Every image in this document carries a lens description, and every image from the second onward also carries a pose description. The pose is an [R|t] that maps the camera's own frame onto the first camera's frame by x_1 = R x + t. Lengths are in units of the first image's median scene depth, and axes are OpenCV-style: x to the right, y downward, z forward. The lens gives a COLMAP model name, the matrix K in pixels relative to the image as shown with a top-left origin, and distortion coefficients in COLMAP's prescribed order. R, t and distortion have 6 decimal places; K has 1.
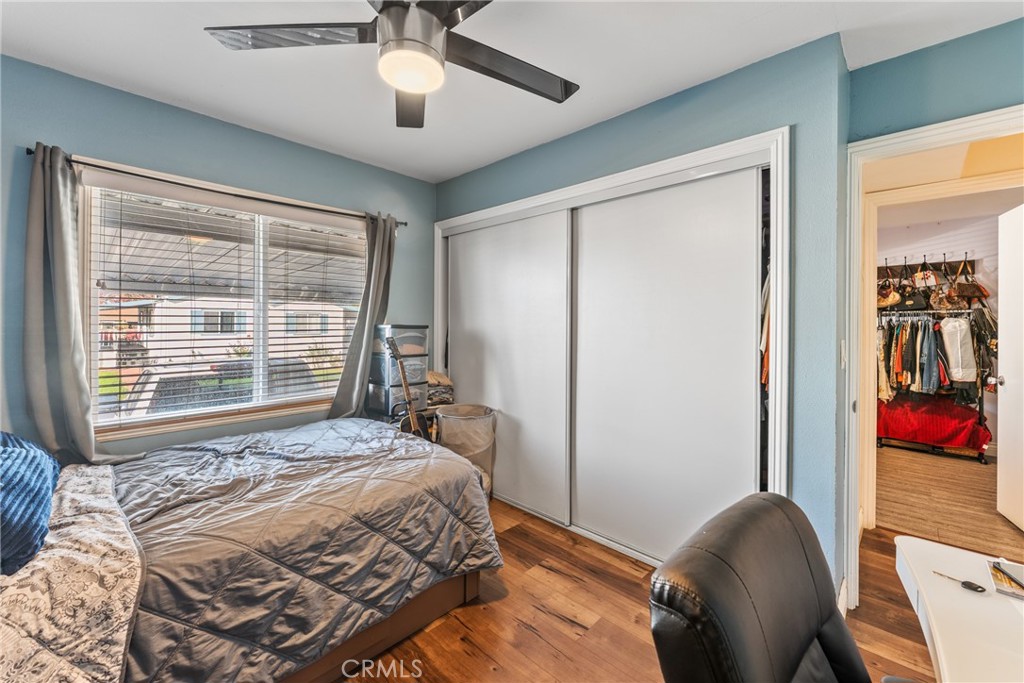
lens RADIAL K [[400.5, 0, 513.2], [0, 400.5, 334.3], [0, 0, 1]] dist [0.000210, 0.000181]
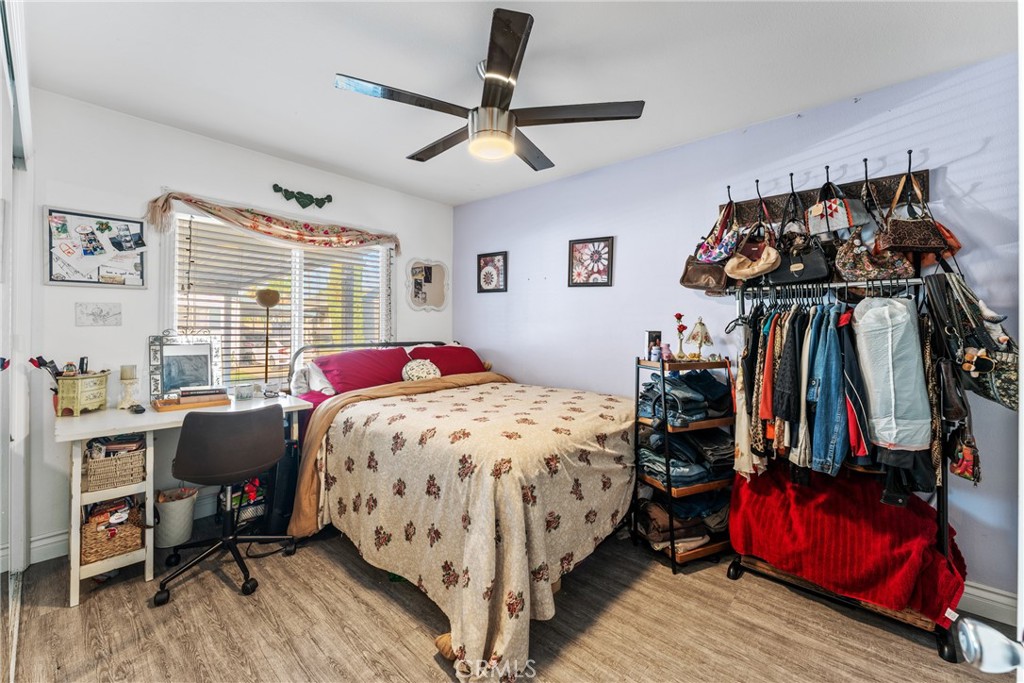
lens RADIAL K [[400.5, 0, 510.4], [0, 400.5, 334.6], [0, 0, 1]] dist [0.000210, 0.000181]
pose [[0.999363, 0.000817, 0.035682, 0.665249], [-0.000812, 1.000000, -0.000160, -0.000083], [-0.035682, 0.000131, 0.999363, 0.566245]]
